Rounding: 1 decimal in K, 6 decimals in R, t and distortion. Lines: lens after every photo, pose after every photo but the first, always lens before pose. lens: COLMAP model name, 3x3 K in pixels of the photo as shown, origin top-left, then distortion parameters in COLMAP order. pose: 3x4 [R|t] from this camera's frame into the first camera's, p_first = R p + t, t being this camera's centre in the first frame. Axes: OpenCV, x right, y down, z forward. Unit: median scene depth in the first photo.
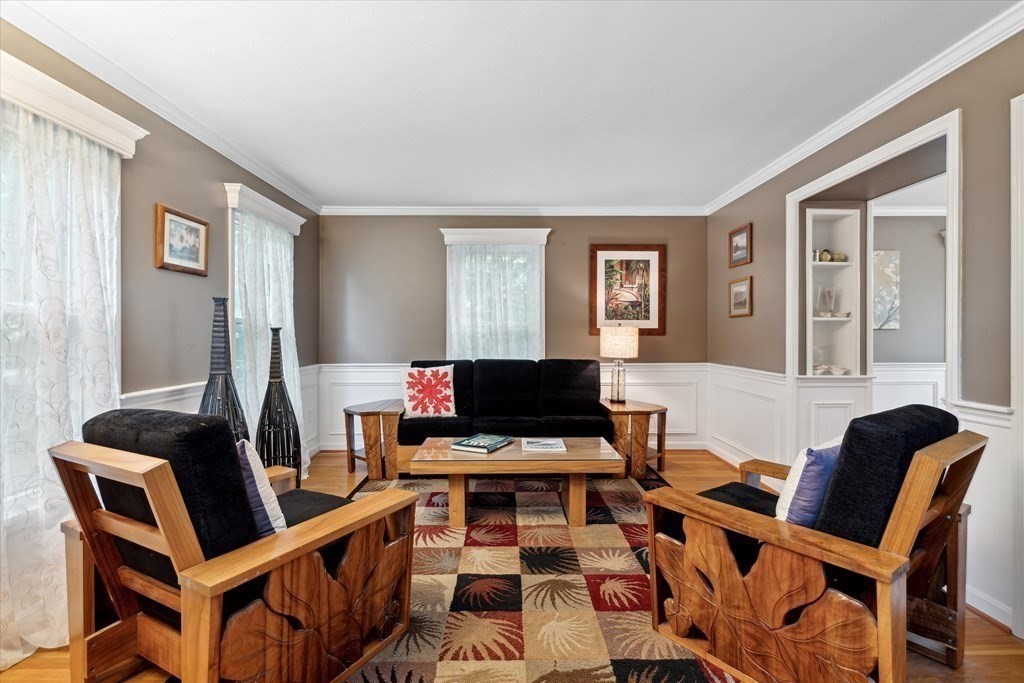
lens RADIAL K [[499.1, 0, 516.4], [0, 499.1, 335.1], [0, 0, 1]] dist [0.004016, 0.000417]
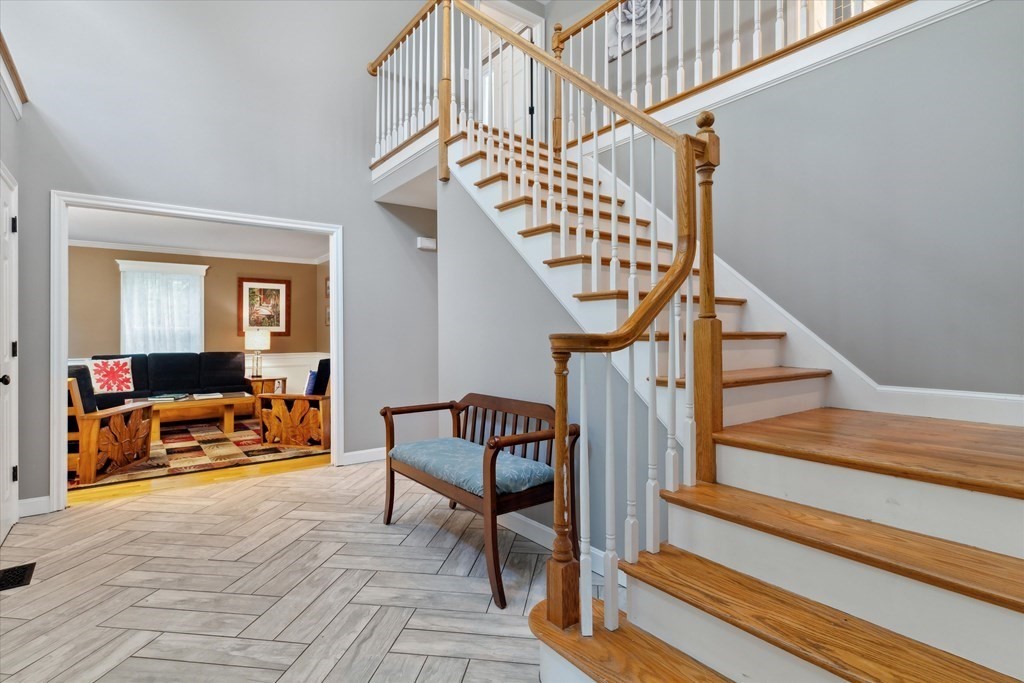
lens RADIAL K [[499.1, 0, 505.1], [0, 499.1, 328.7], [0, 0, 1]] dist [0.004016, 0.000417]
pose [[0.808697, 0.002326, 0.588220, -0.104341], [0.005801, 0.999912, -0.011930, 0.000138], [-0.588196, 0.013060, 0.808613, -0.823211]]
